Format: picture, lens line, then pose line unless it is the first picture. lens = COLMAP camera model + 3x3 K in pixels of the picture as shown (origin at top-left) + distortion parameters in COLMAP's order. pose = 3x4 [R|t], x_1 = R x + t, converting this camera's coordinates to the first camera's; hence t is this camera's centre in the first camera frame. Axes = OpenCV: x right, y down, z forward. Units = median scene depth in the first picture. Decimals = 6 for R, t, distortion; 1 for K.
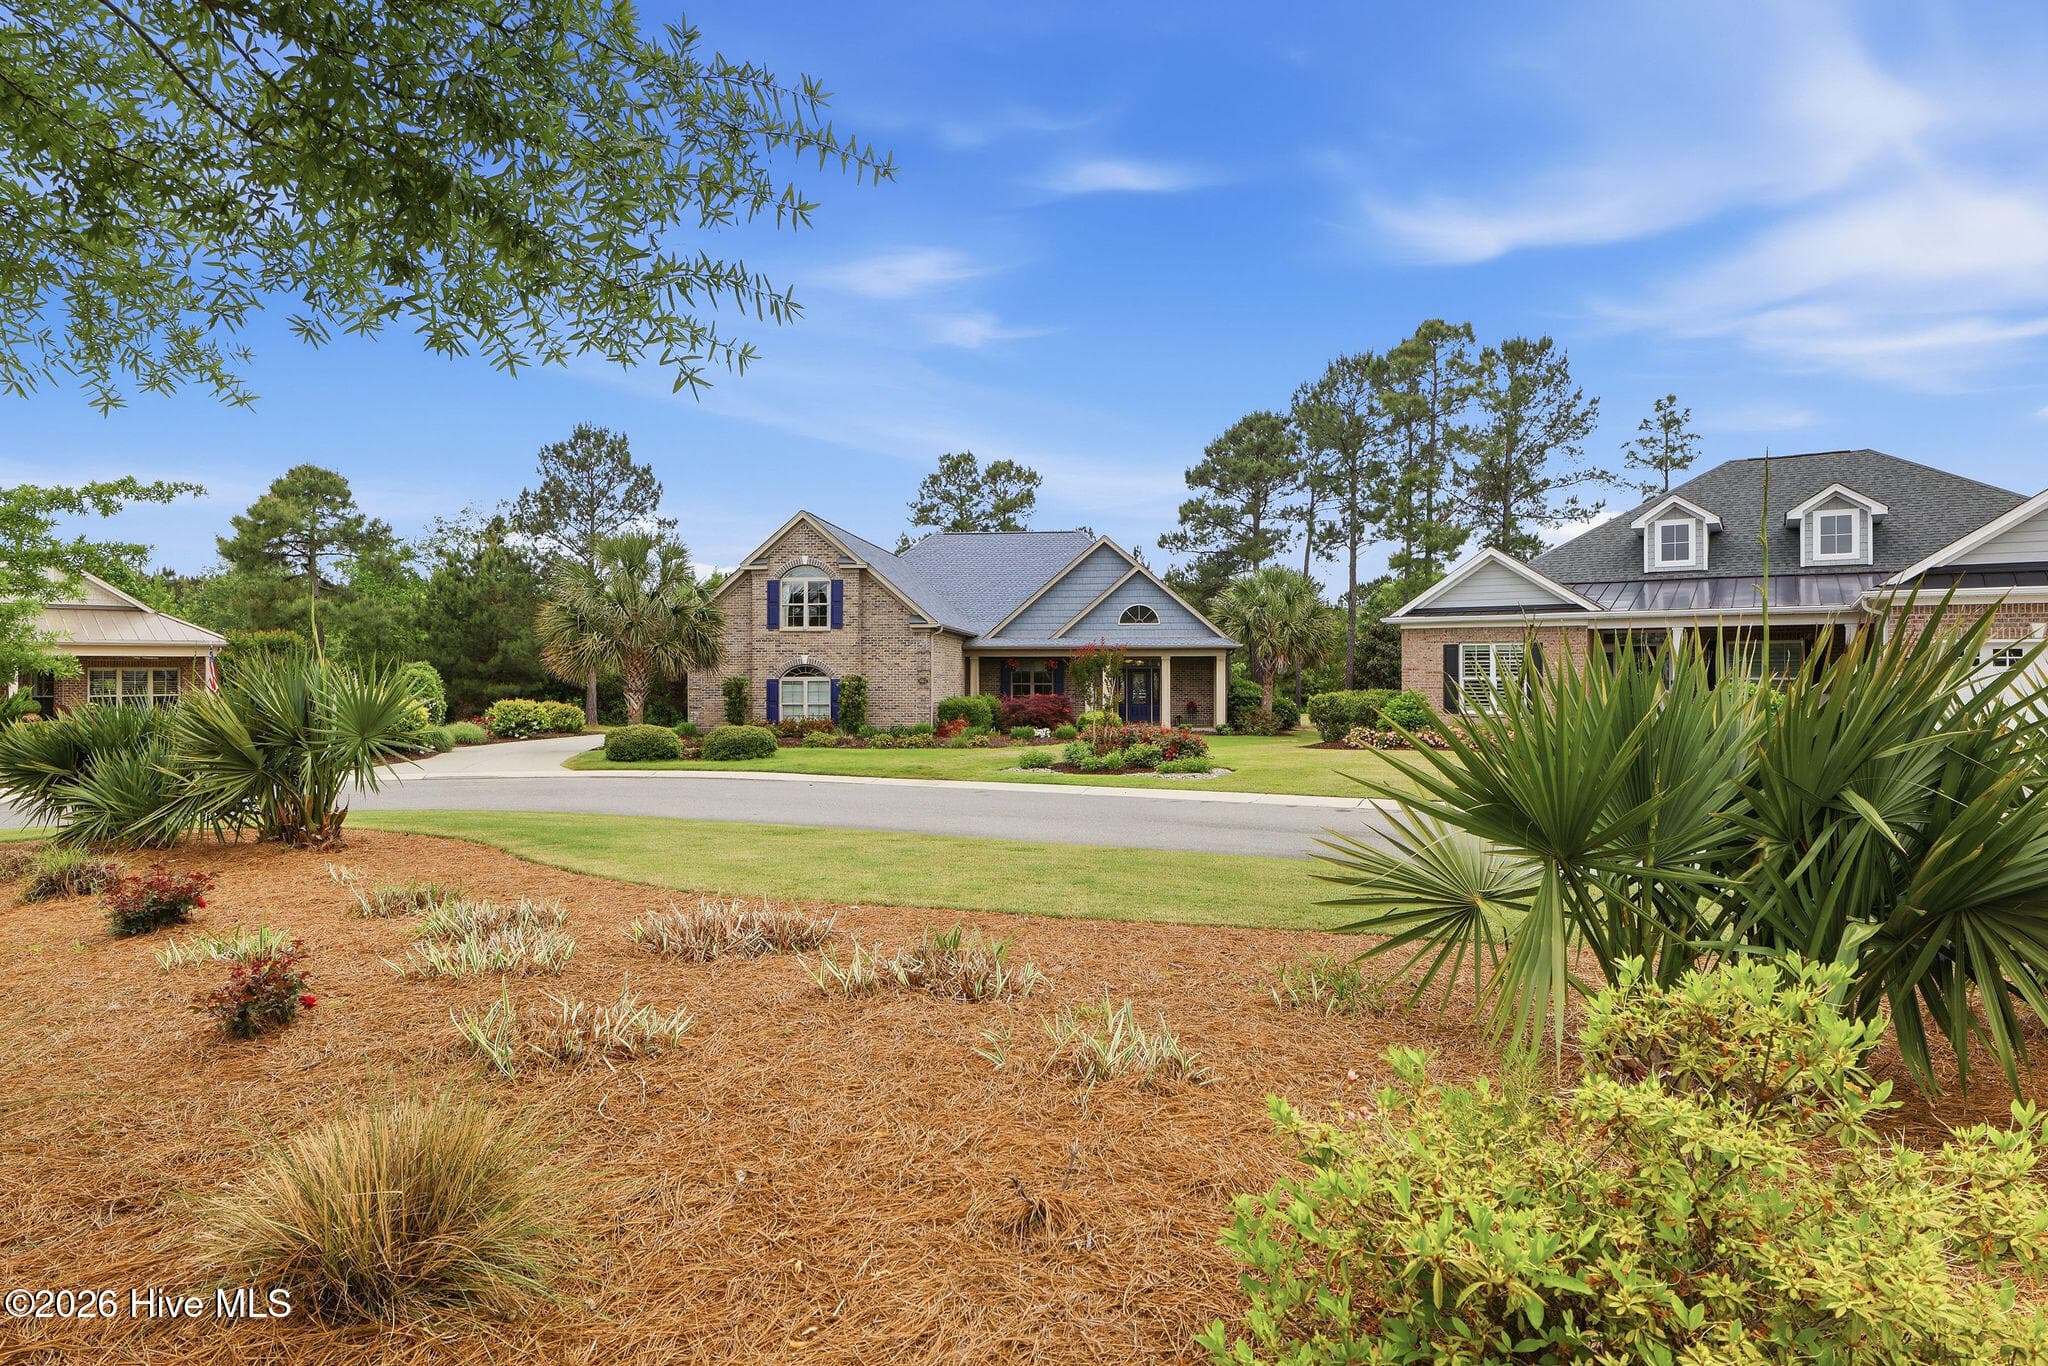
lens RADIAL K [[1118.7, 0, 1024.0], [0, 1118.7, 683.0], [0, 0, 1]] dist [-0.001074, 0.000780]
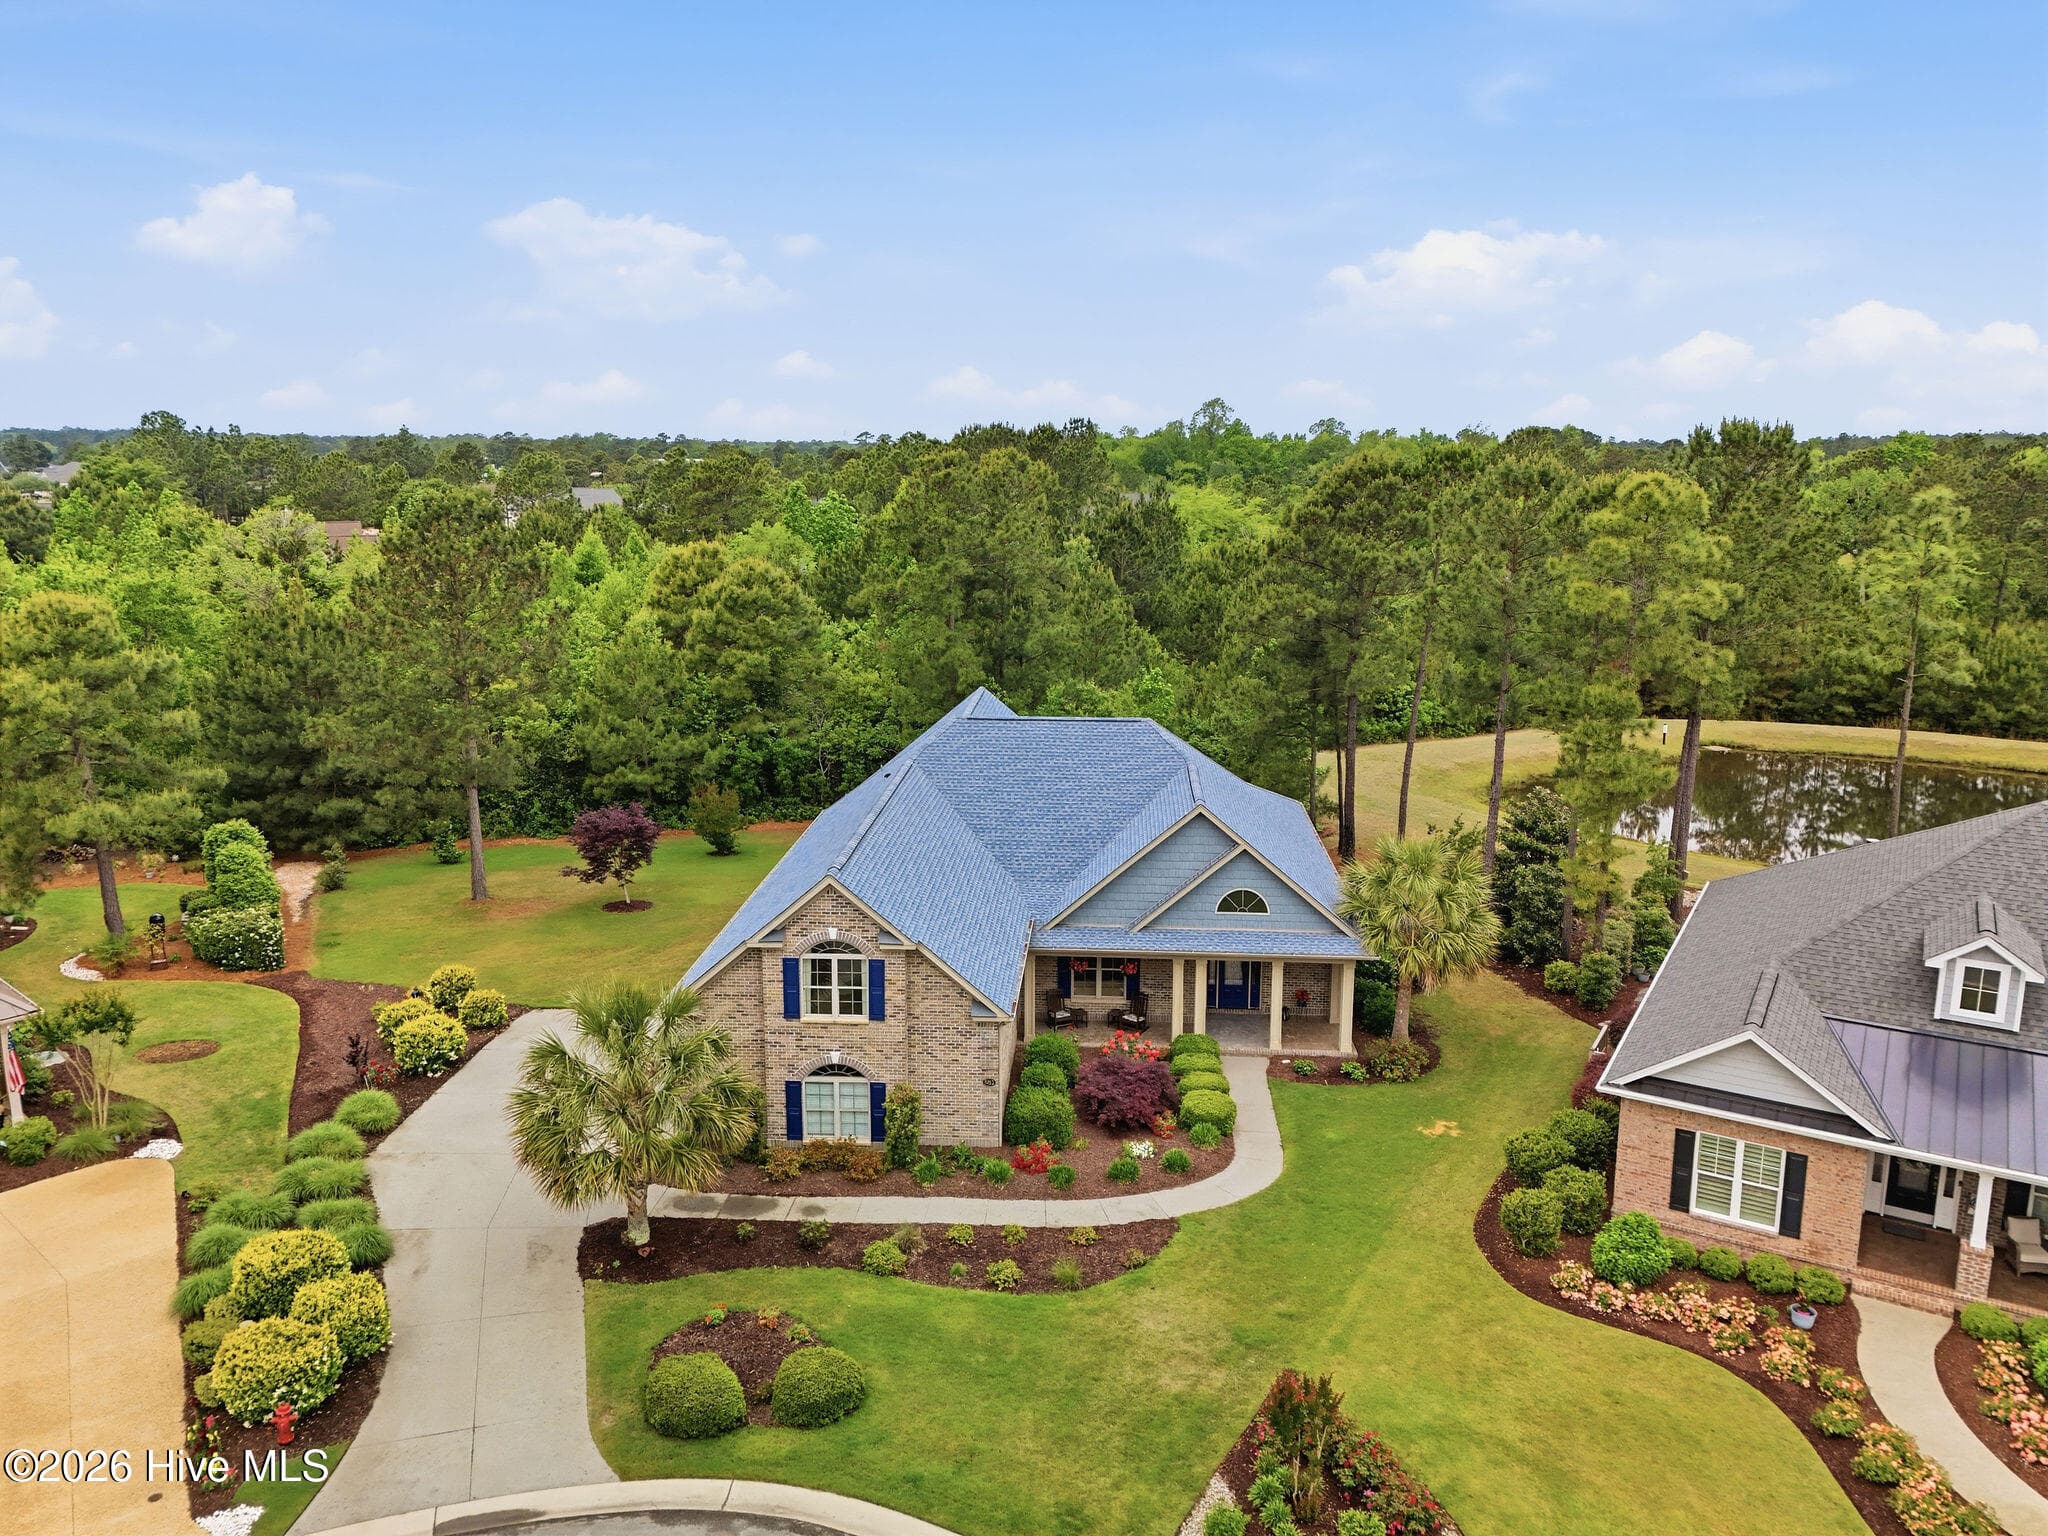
lens RADIAL K [[1450.6, 0, 1039.3], [0, 1450.6, 761.8], [0, 0, 1]] dist [0.049762, -0.001052]
pose [[0.998443, -0.005496, 0.055514, -0.109678], [-0.005225, 0.981547, 0.191147, -0.410861], [-0.055540, -0.191140, 0.979990, 0.050186]]
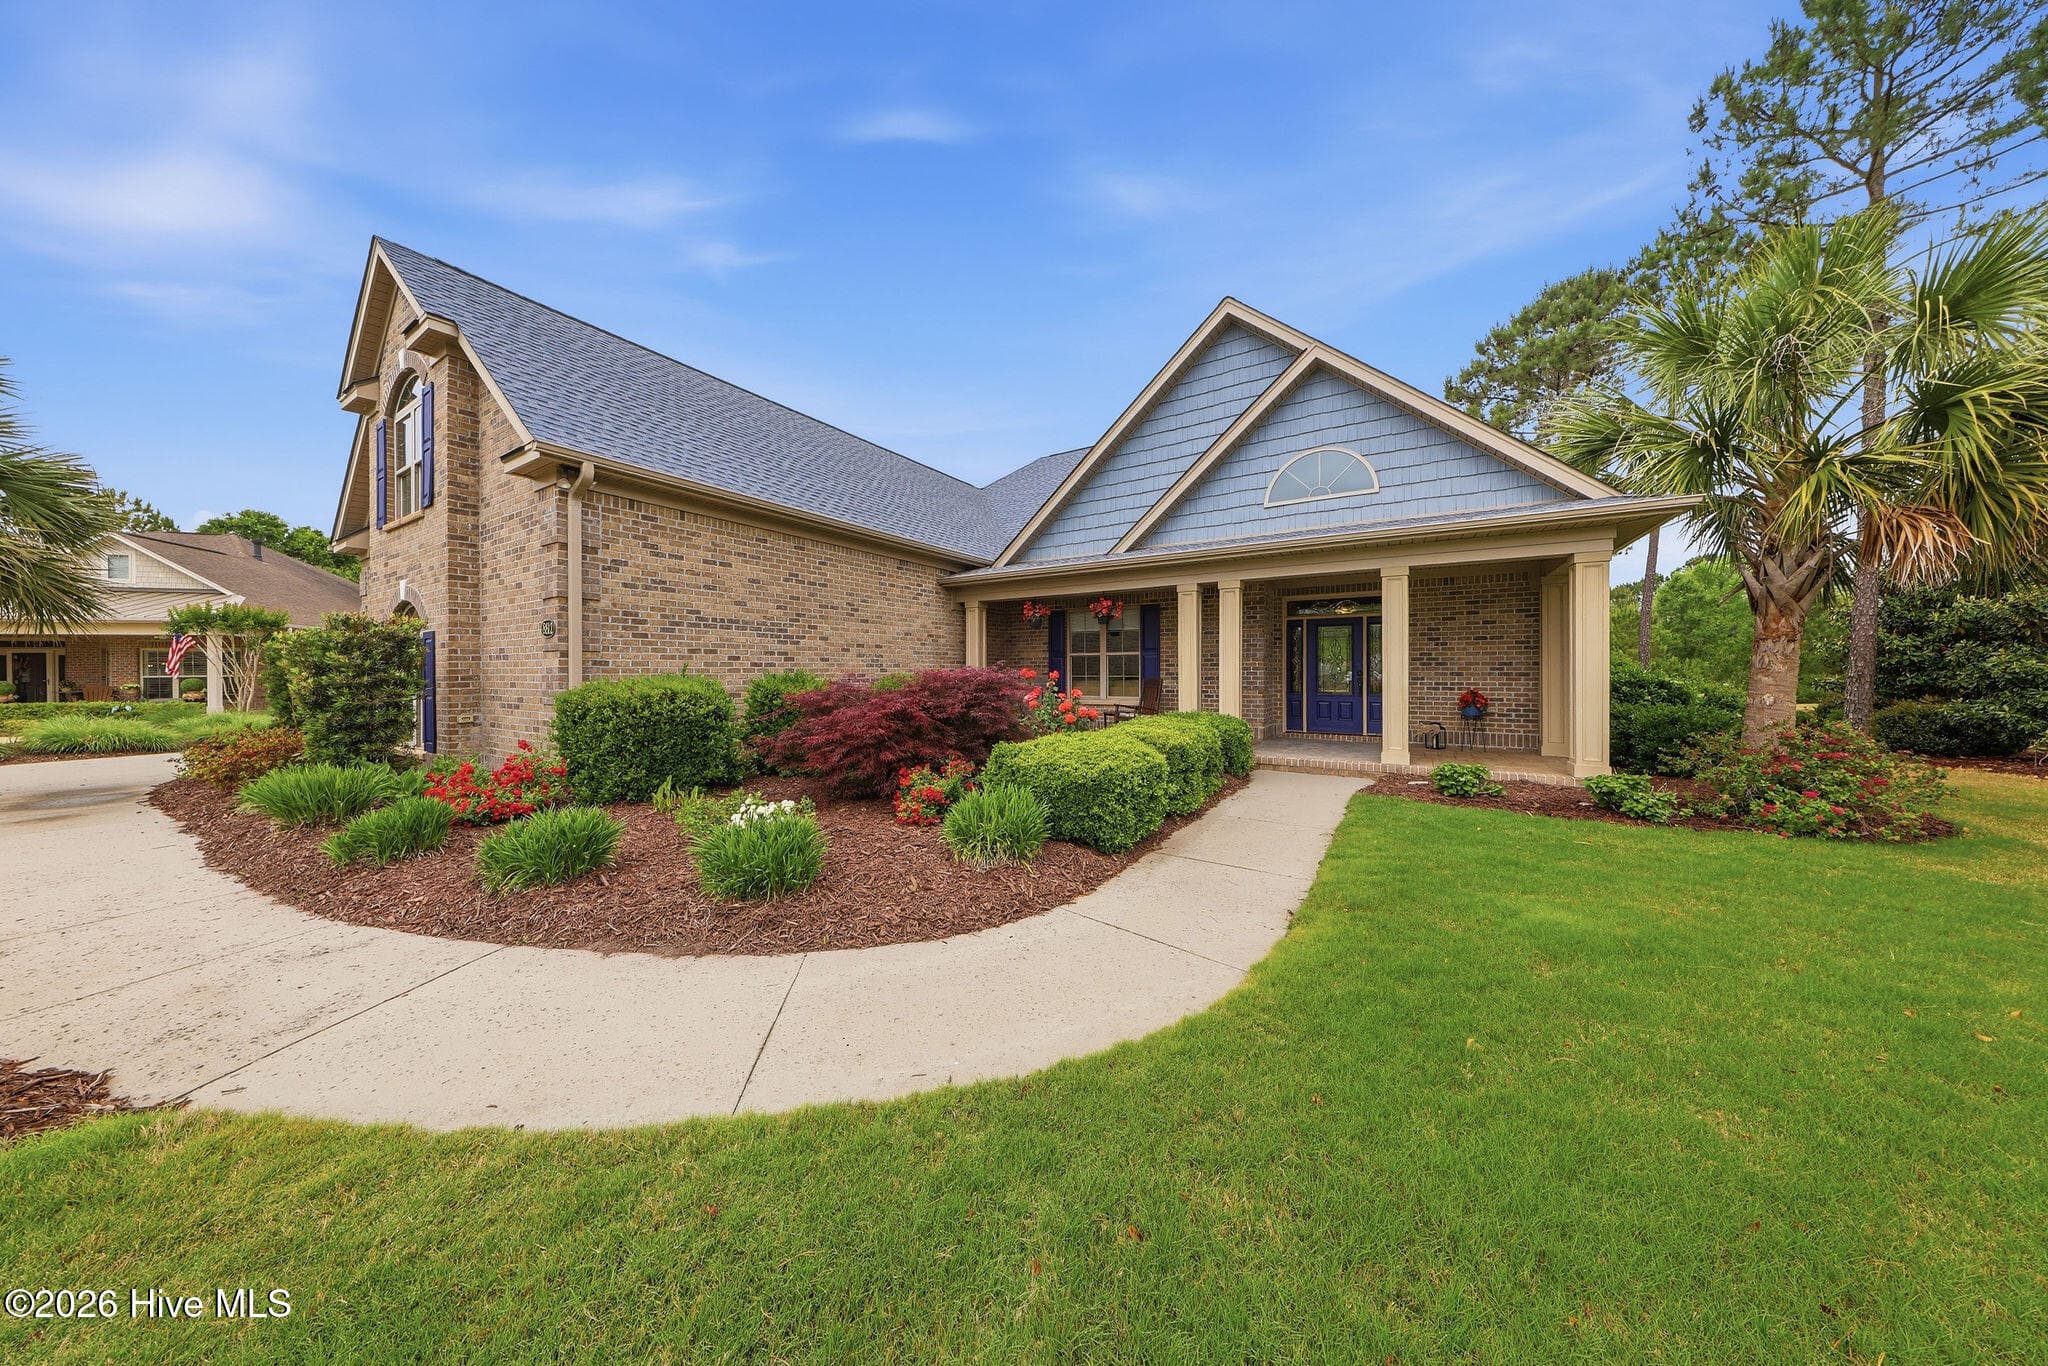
lens RADIAL K [[624.8, 0, 1021.4], [0, 624.8, 674.8], [0, 0, 1]] dist [-0.005027, -0.000057]
pose [[0.900925, -0.001279, -0.433972, 0.122946], [0.002224, 0.999996, 0.001669, 0.012553], [0.433969, -0.002468, 0.900925, 0.884285]]
